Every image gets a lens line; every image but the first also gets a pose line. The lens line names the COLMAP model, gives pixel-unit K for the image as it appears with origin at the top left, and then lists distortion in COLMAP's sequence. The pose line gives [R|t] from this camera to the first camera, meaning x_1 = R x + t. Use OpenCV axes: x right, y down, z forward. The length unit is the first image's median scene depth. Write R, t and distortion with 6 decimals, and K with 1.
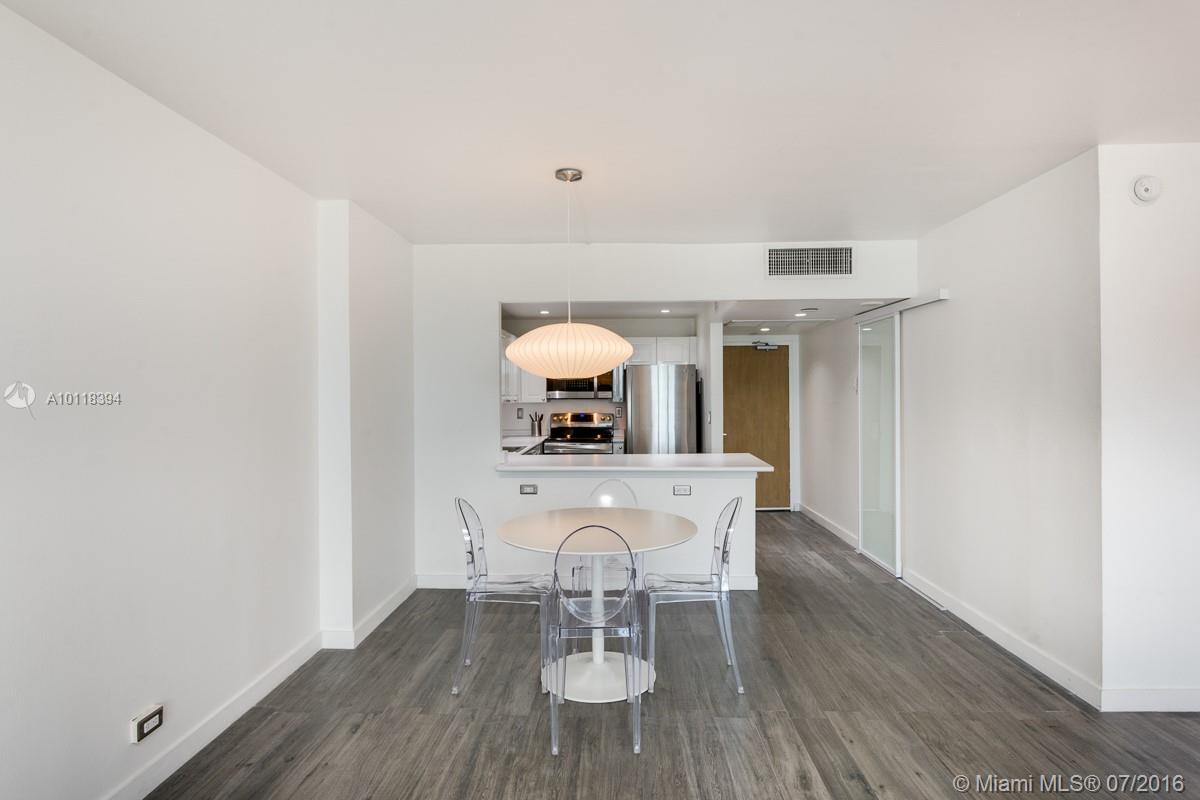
lens RADIAL K [[657.7, 0, 609.3], [0, 657.7, 402.6], [0, 0, 1]] dist [-0.006880, -0.001241]
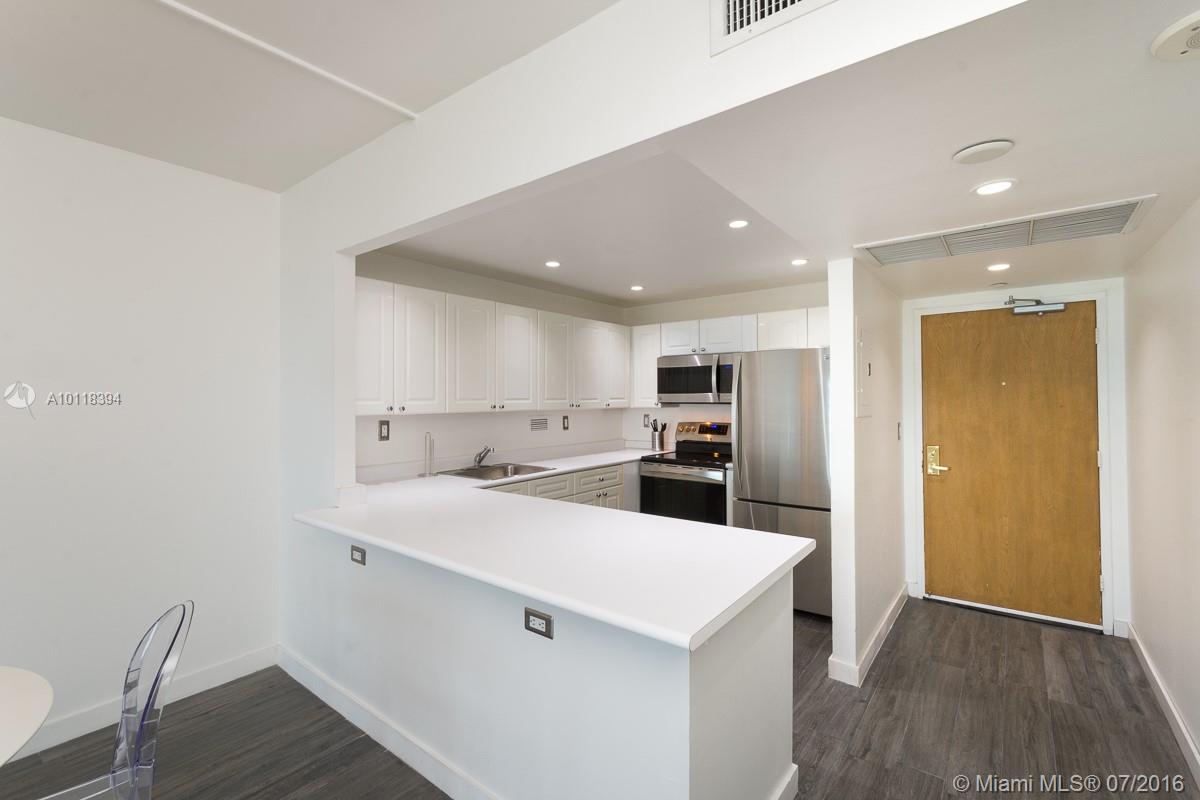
lens RADIAL K [[531.3, 0, 602.4], [0, 531.3, 393.0], [0, 0, 1]] dist [0.002864, -0.000222]
pose [[0.805379, -0.003663, -0.592750, 0.217913], [-0.009120, 0.999786, -0.018568, -0.005381], [0.592691, 0.020360, 0.805173, 0.466294]]
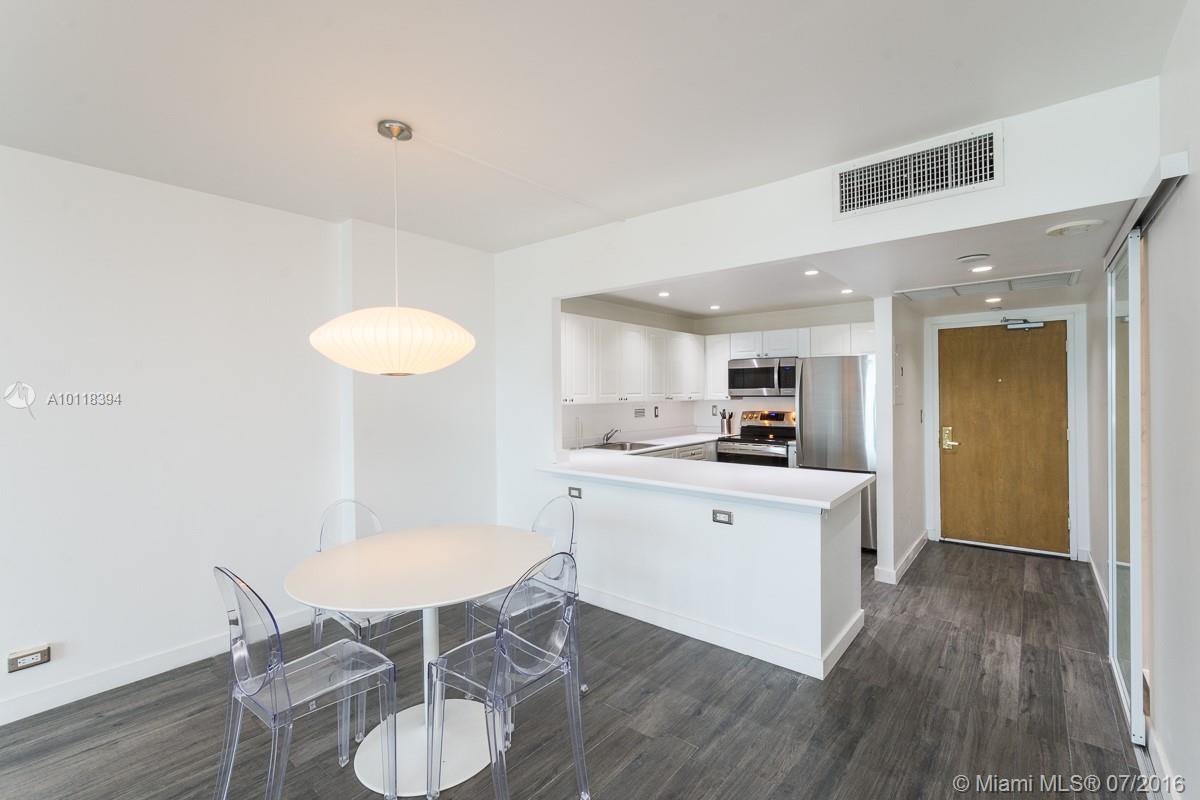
lens RADIAL K [[531.3, 0, 601.4], [0, 531.3, 392.8], [0, 0, 1]] dist [0.002864, -0.000222]
pose [[0.791321, -0.001357, -0.611399, 0.236155], [-0.005170, 0.999947, -0.008911, -0.002757], [0.611379, 0.010213, 0.791272, 0.263676]]
